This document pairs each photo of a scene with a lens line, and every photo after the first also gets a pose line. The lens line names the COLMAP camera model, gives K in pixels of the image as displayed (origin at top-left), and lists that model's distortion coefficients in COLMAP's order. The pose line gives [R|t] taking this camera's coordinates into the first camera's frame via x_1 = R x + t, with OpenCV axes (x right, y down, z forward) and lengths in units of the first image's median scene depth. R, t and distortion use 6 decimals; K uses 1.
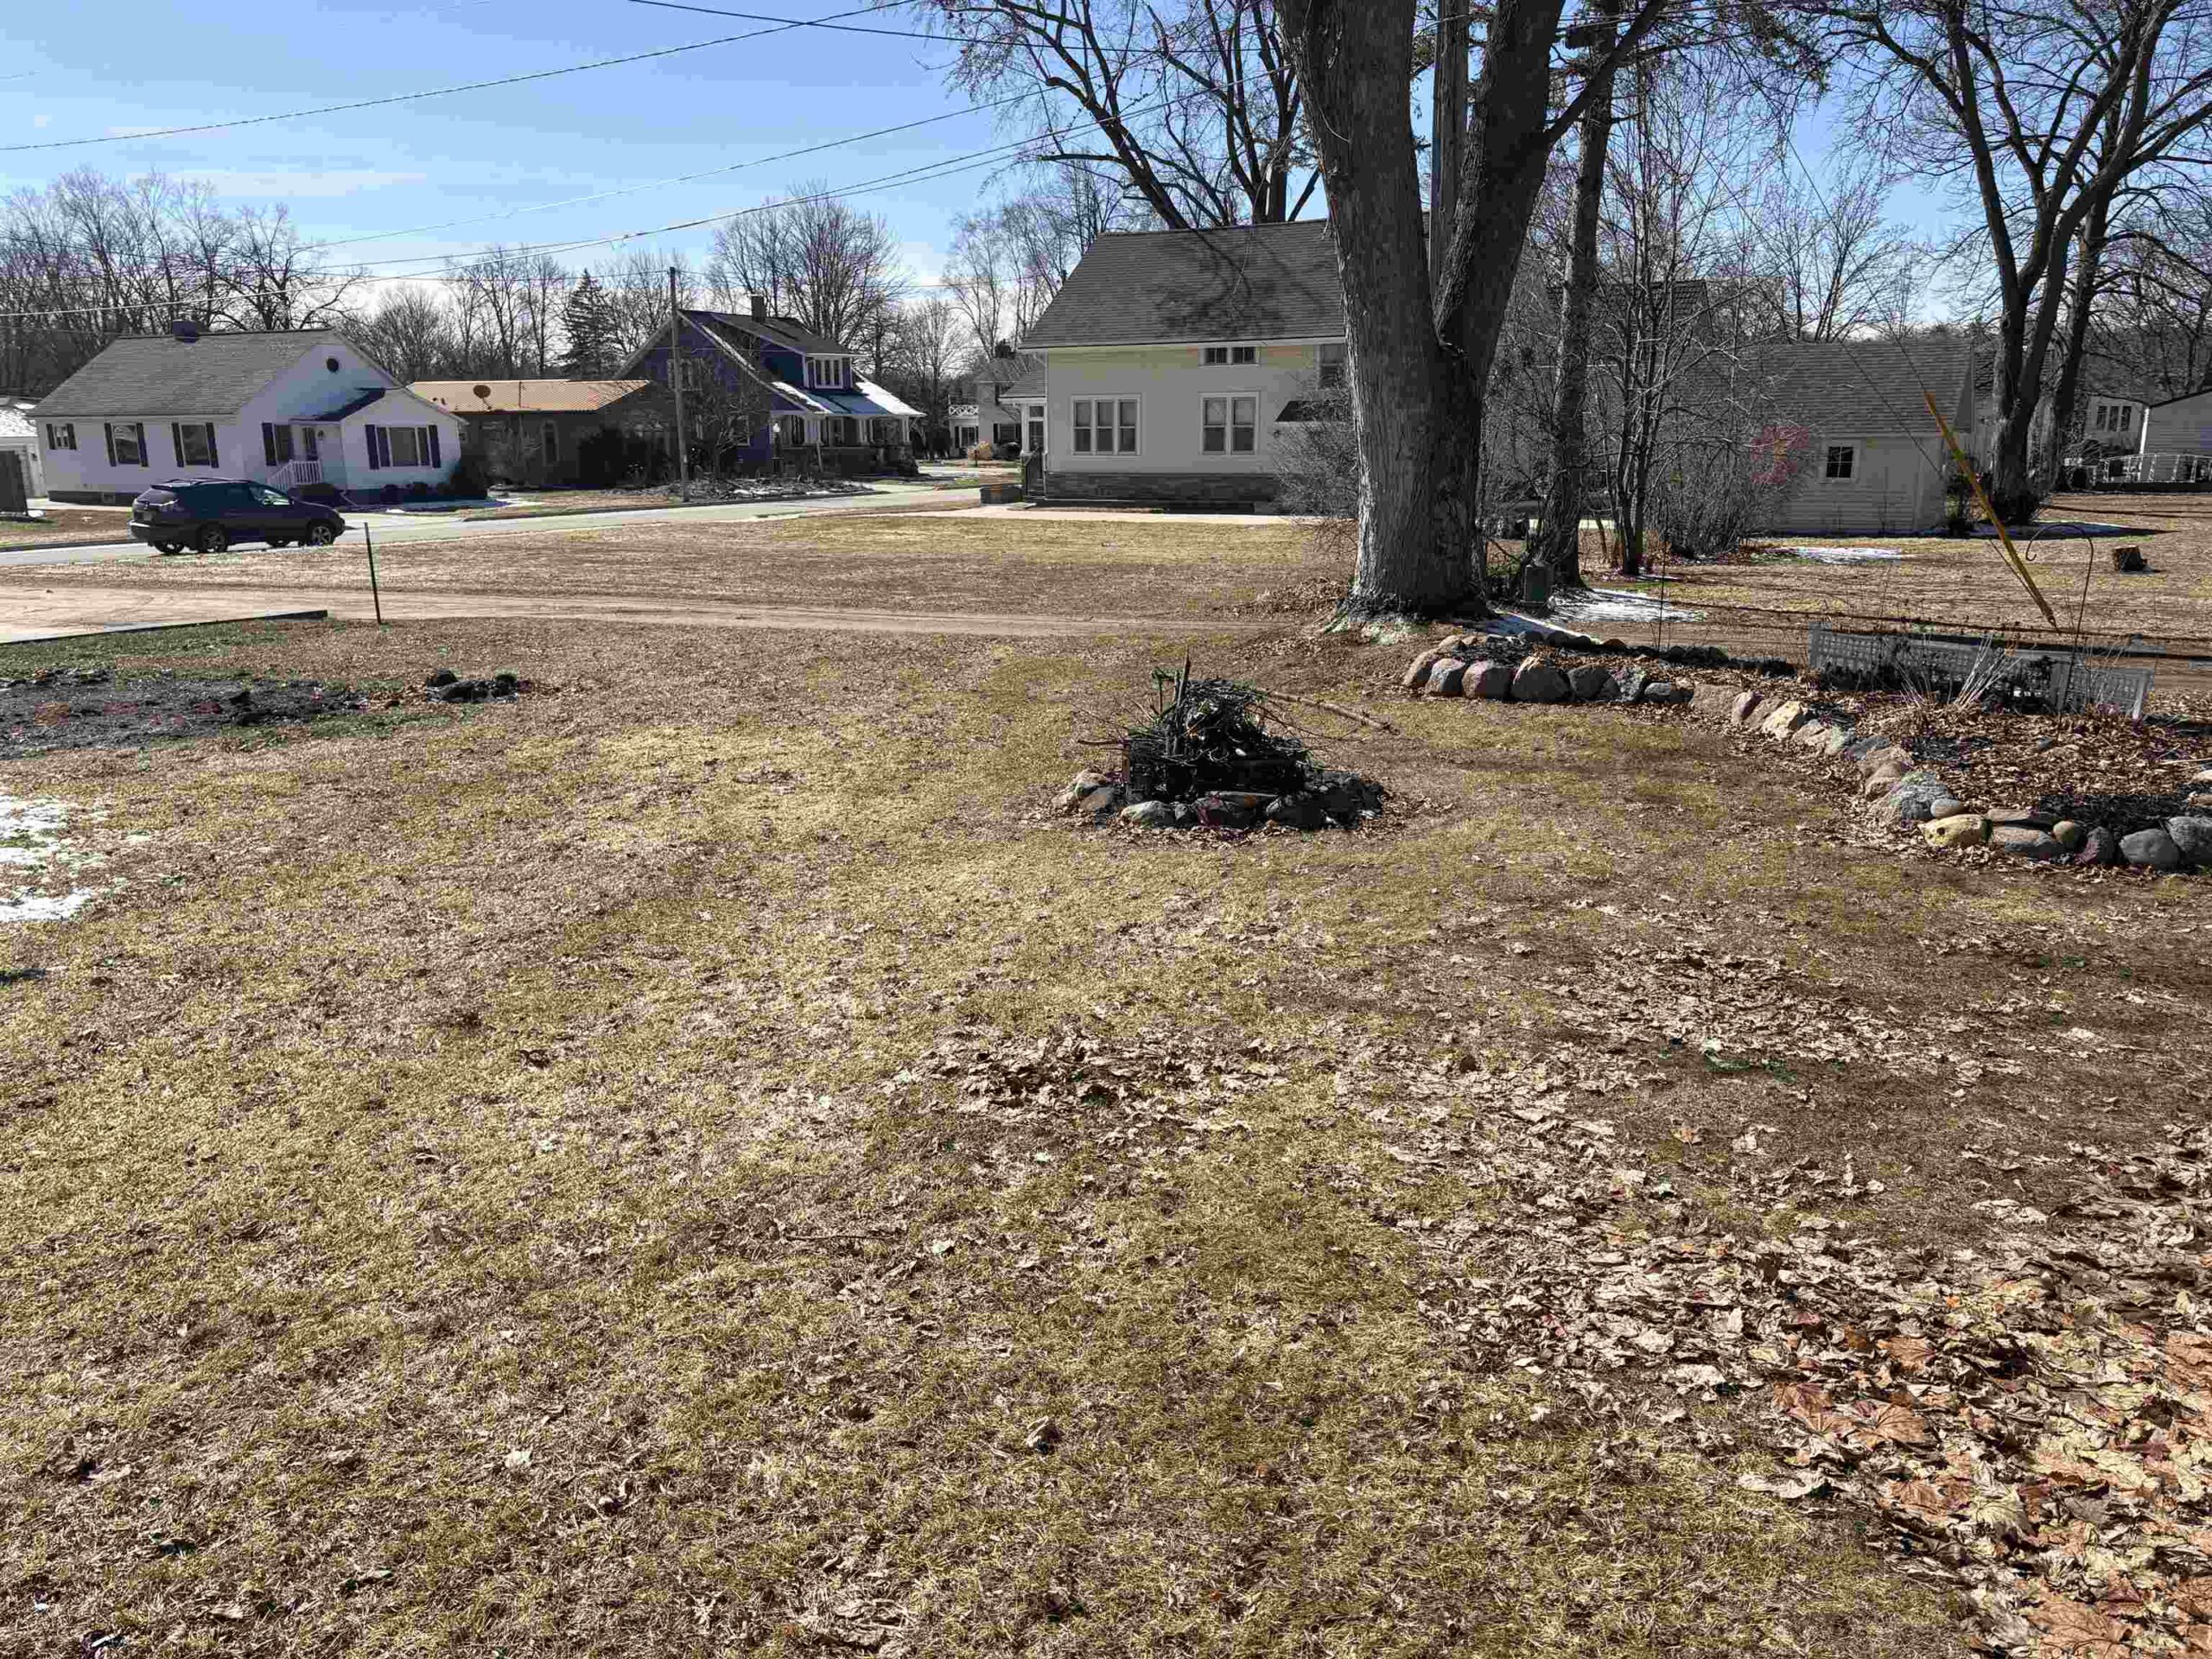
lens RADIAL K [[1667.7, 0, 1099.6], [0, 1667.7, 824.9], [0, 0, 1]] dist [0.048416, 0.002224]
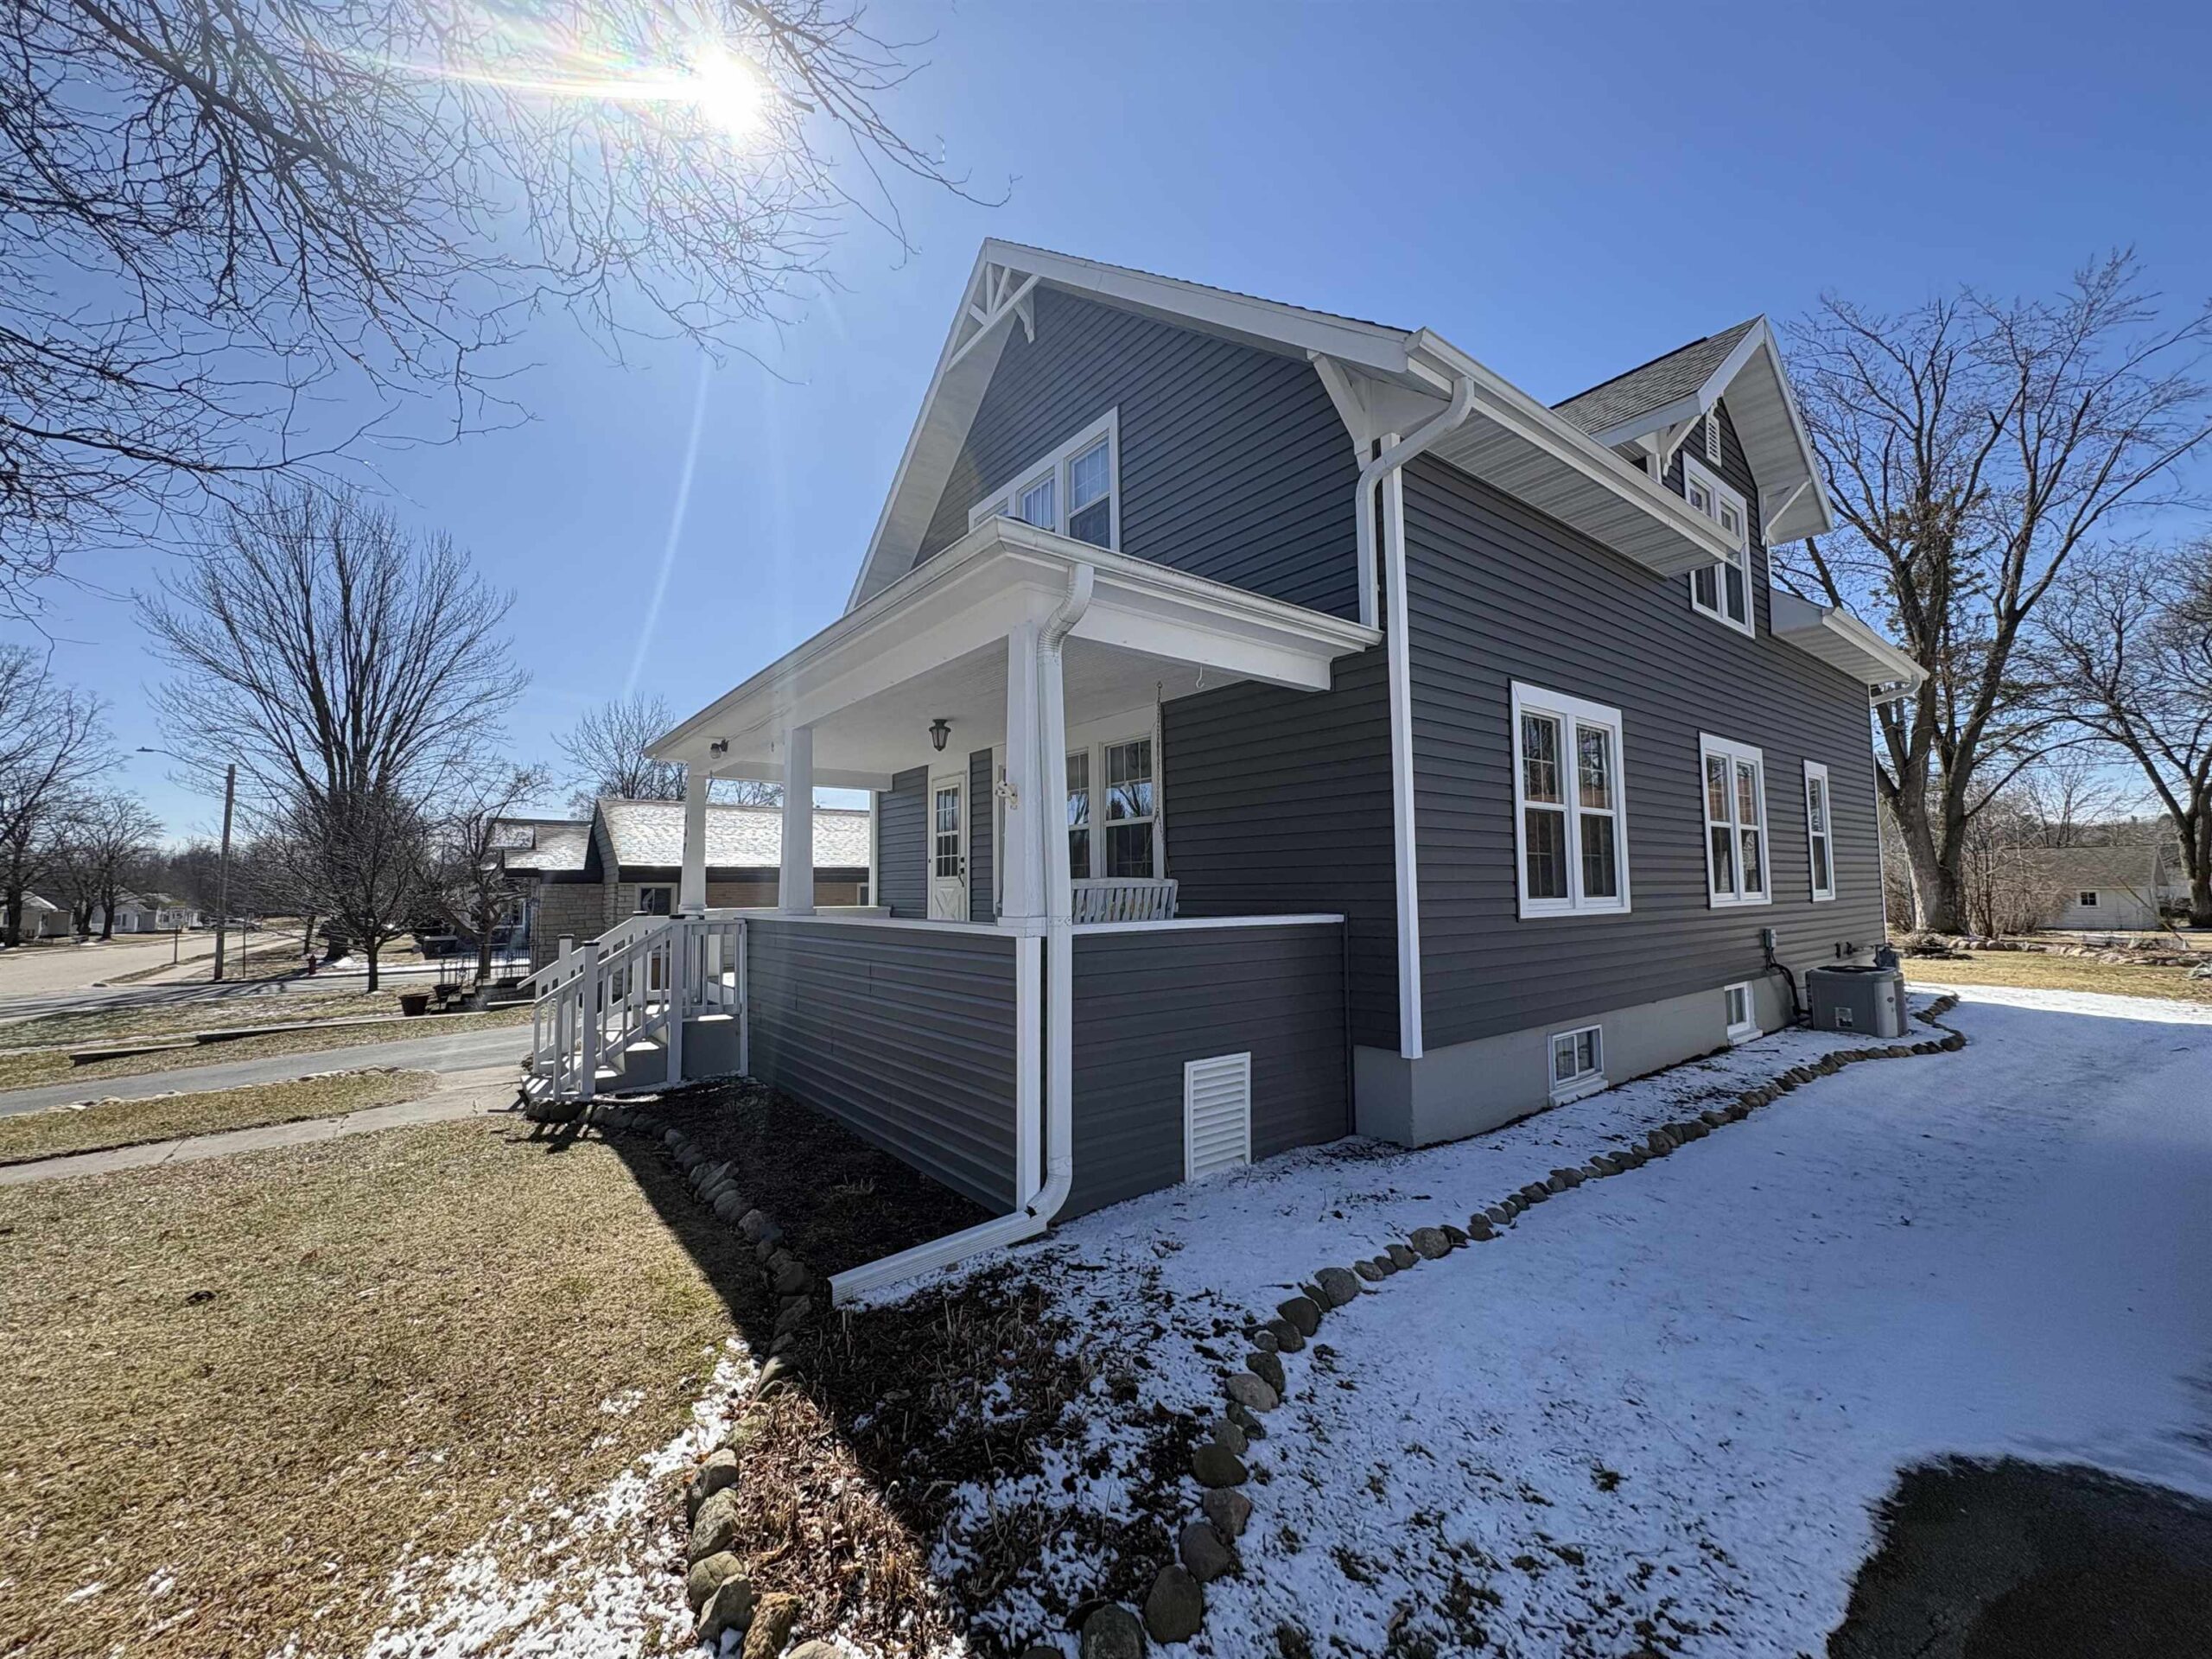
lens RADIAL K [[877.2, 0, 1110.0], [0, 877.2, 822.9], [0, 0, 1]] dist [-0.001865, 0.001259]
pose [[0.906177, -0.028725, -0.421922, -0.270023], [-0.095268, 0.958180, -0.269844, 0.139034], [0.412028, 0.284722, 0.865544, -0.630315]]
